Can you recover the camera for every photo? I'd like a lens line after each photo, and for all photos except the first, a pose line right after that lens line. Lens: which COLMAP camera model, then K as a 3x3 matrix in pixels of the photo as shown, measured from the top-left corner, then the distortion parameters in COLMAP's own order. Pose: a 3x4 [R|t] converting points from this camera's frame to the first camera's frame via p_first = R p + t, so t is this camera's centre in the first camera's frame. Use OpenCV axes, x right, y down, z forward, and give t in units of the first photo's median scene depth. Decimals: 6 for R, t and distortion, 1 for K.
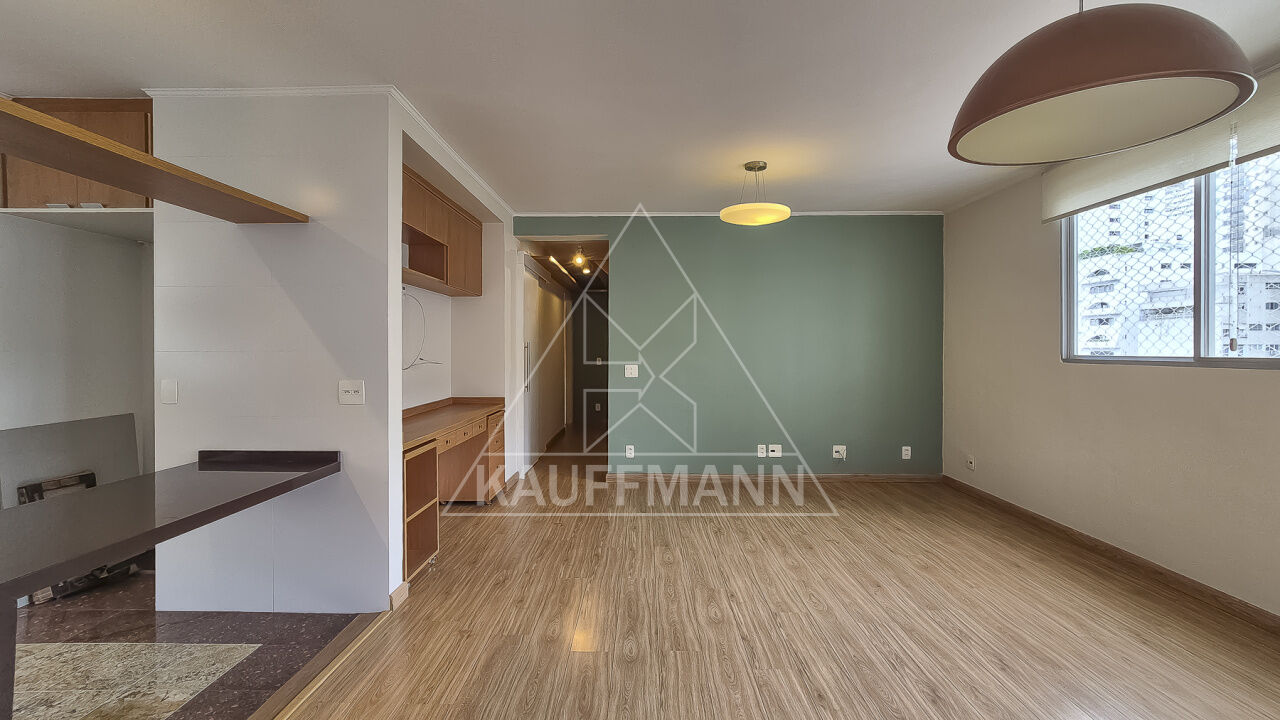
lens RADIAL K [[535.5, 0, 641.4], [0, 535.5, 357.3], [0, 0, 1]] dist [-0.007761, 0.000662]
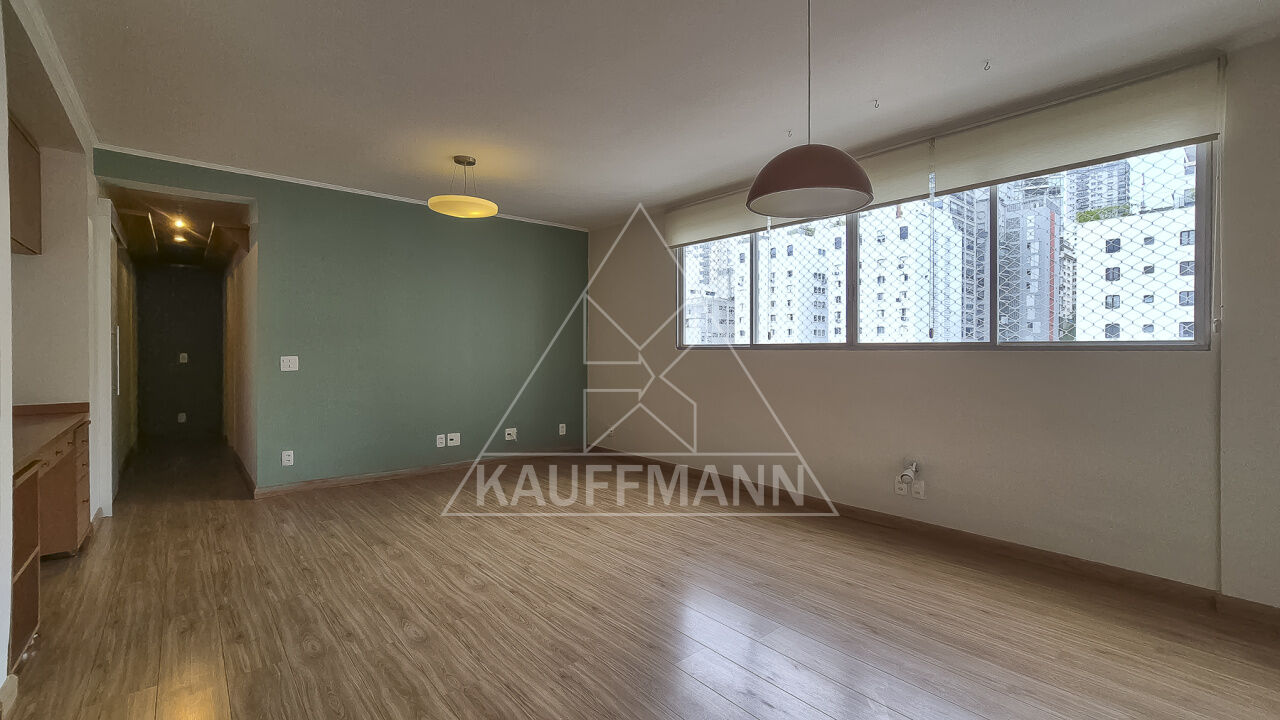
lens RADIAL K [[535.5, 0, 641.4], [0, 535.5, 357.3], [0, 0, 1]] dist [-0.007761, 0.000662]
pose [[0.753699, -0.007409, 0.657178, -0.234135], [0.006709, 0.999971, 0.003579, 0.026019], [-0.657185, 0.001712, 0.753727, -0.010405]]
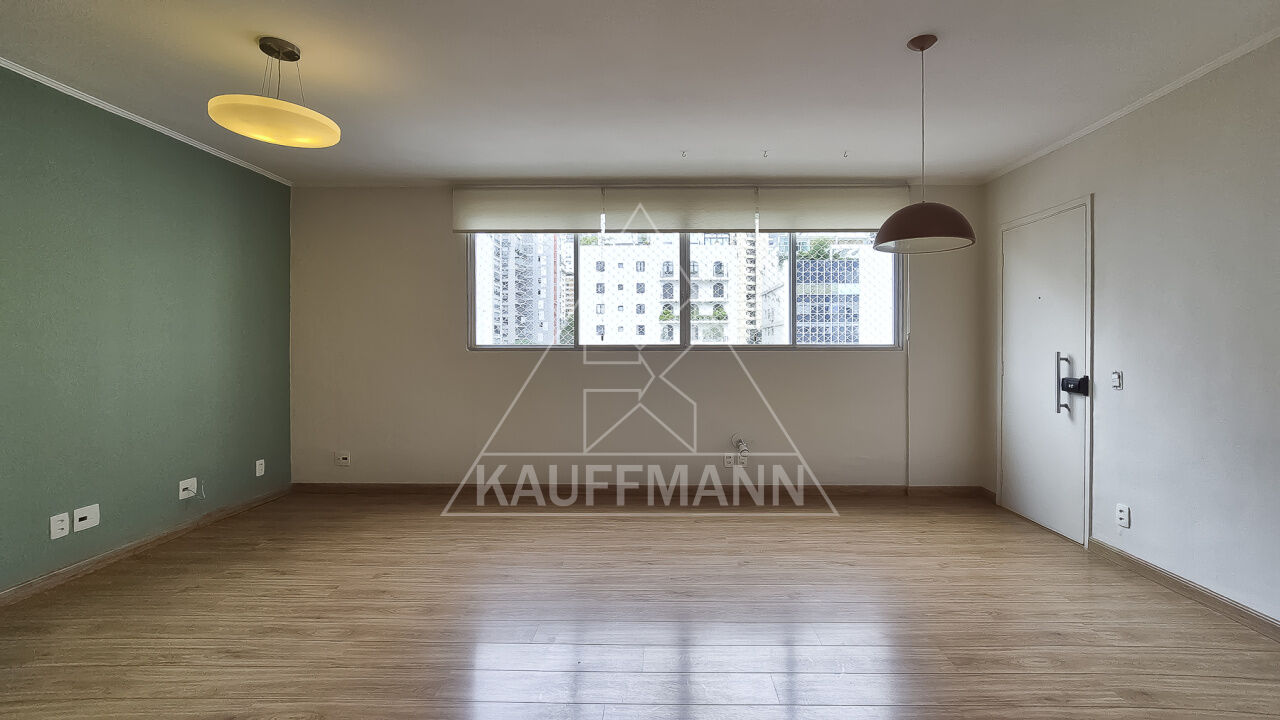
lens RADIAL K [[530.9, 0, 660.8], [0, 530.9, 347.4], [0, 0, 1]] dist [-0.003344, 0.000443]
pose [[0.015765, -0.004066, 0.999867, -0.460225], [0.015281, 0.999876, 0.003826, 0.004959], [-0.999759, 0.015219, 0.015825, 0.598553]]
